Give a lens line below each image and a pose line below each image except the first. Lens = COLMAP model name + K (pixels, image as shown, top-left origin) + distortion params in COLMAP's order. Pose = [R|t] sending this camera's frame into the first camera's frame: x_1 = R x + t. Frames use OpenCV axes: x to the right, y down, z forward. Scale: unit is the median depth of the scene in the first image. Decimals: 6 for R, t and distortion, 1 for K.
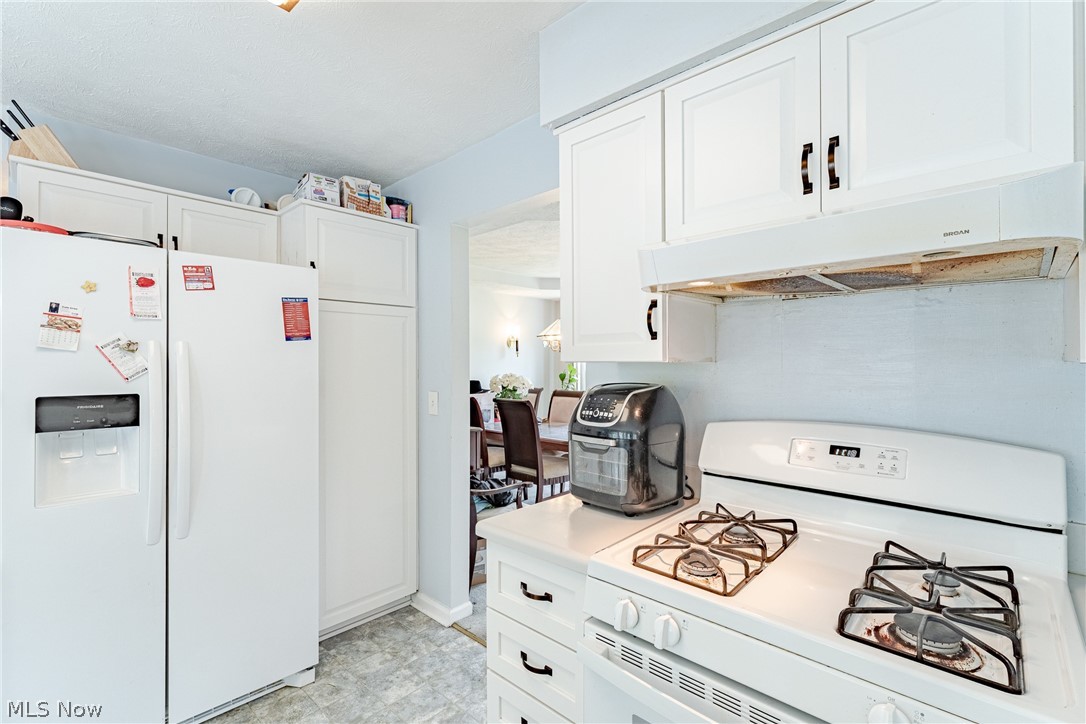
lens RADIAL K [[492.7, 0, 541.8], [0, 492.7, 357.9], [0, 0, 1]] dist [-0.000035, -0.000019]
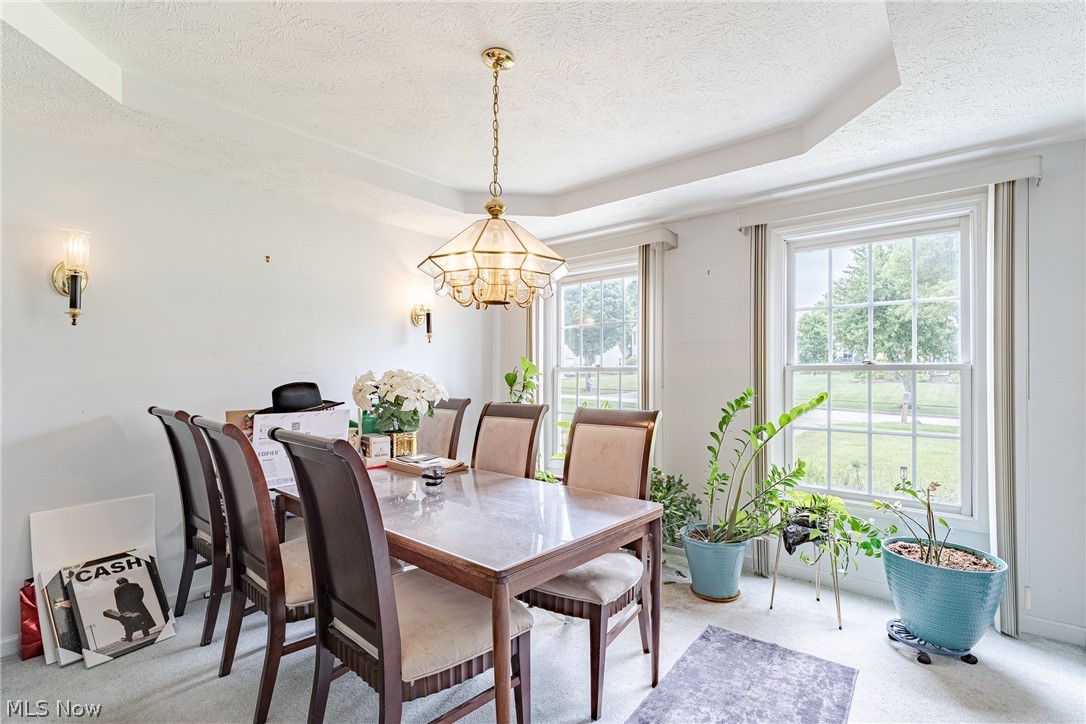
lens RADIAL K [[501.1, 0, 544.1], [0, 501.1, 370.3], [0, 0, 1]] dist [-0.001425, -0.000336]
pose [[0.998590, 0.006389, 0.052693, 0.053472], [-0.006482, 0.999978, 0.001604, 0.029334], [-0.052682, -0.001943, 0.998609, 0.468052]]
